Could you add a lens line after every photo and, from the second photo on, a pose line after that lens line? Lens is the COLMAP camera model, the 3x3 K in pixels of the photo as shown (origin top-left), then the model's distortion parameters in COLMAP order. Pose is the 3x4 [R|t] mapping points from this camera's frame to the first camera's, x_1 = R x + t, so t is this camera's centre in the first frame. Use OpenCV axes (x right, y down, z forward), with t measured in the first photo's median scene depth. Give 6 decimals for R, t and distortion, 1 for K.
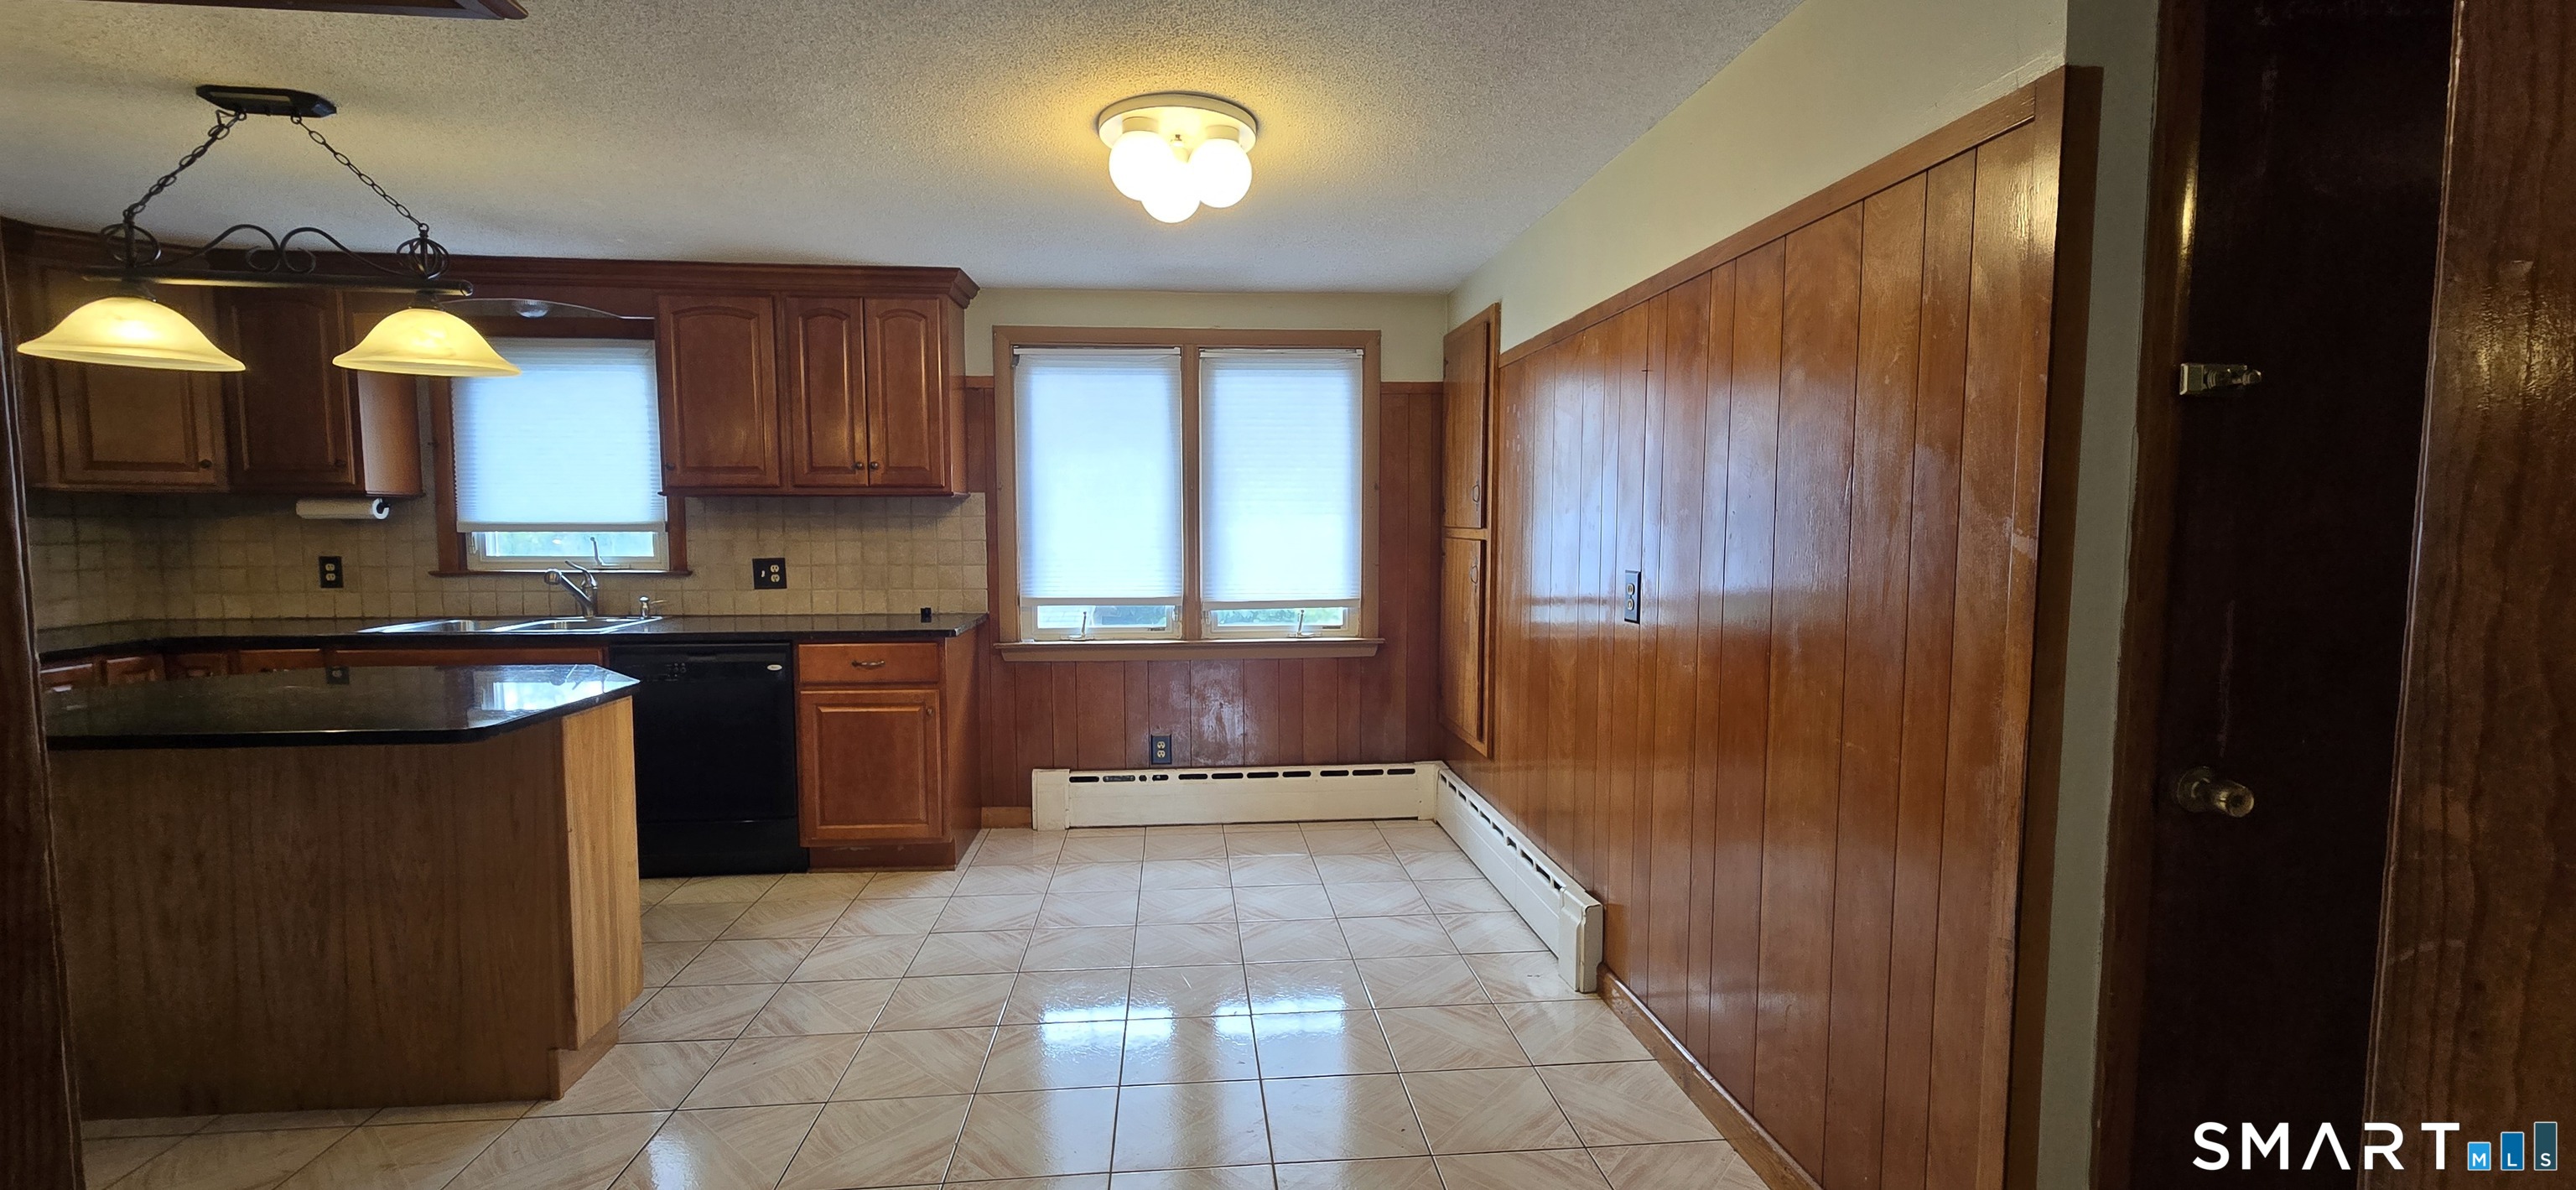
lens RADIAL K [[1058.1, 0, 1274.9], [0, 1058.1, 599.2], [0, 0, 1]] dist [0.002941, 0.000615]
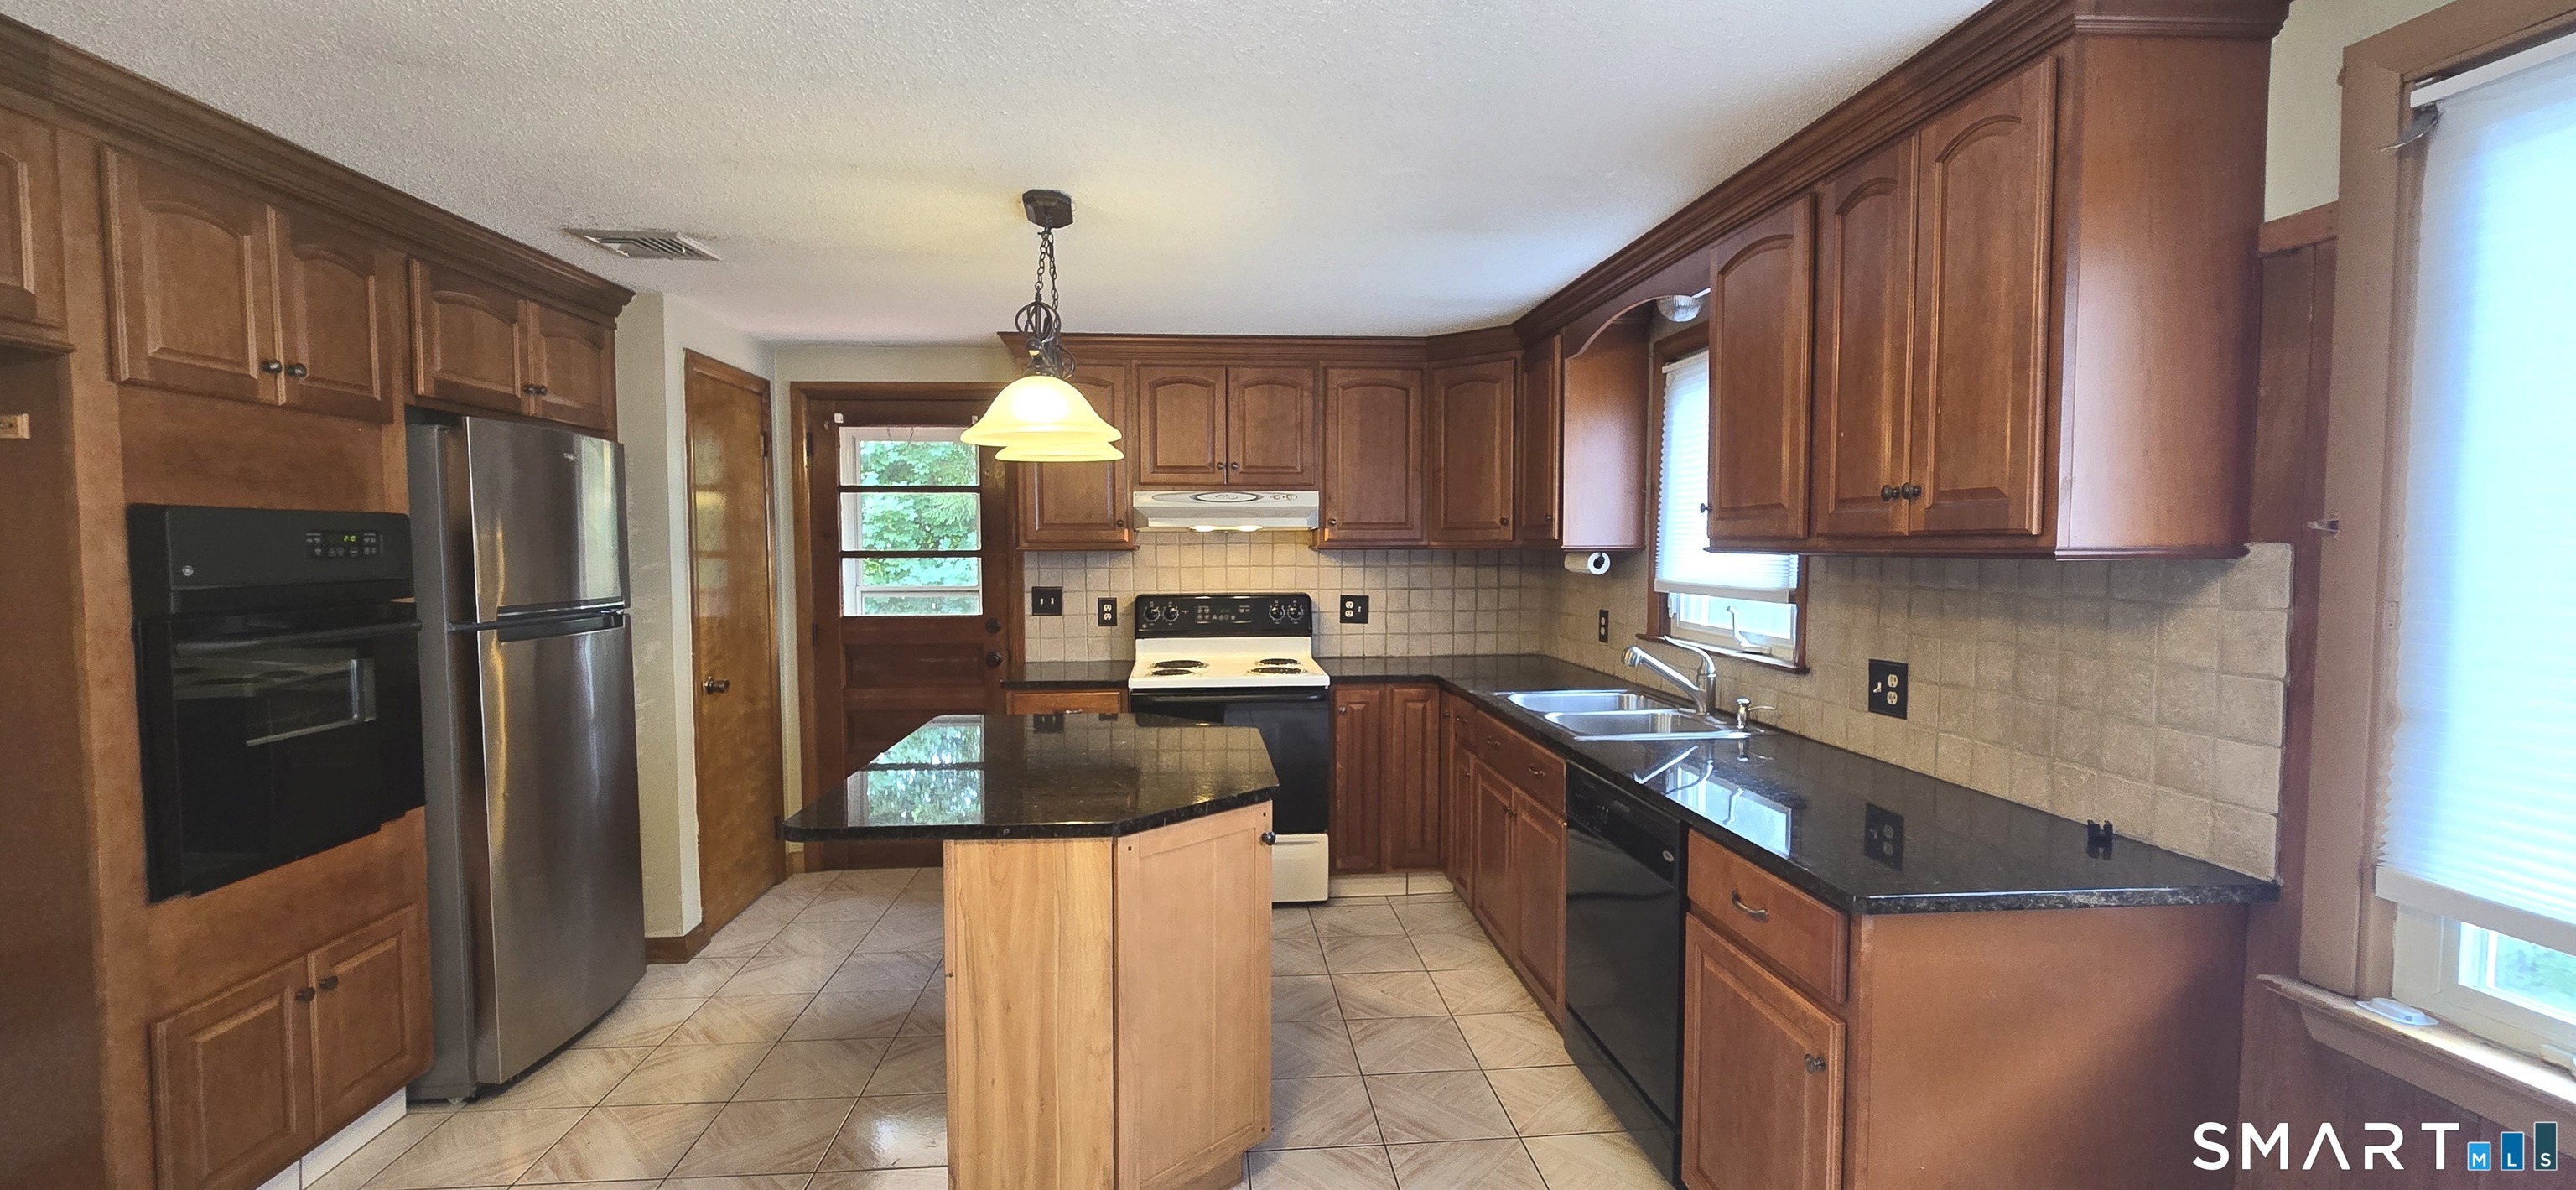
lens RADIAL K [[1058.1, 0, 1275.0], [0, 1058.1, 600.0], [0, 0, 1]] dist [0.002941, 0.000615]
pose [[-0.012467, 0.054072, -0.998459, 0.086782], [-0.073497, 0.995786, 0.054845, -0.080188], [0.997218, 0.074067, -0.008440, 0.699611]]
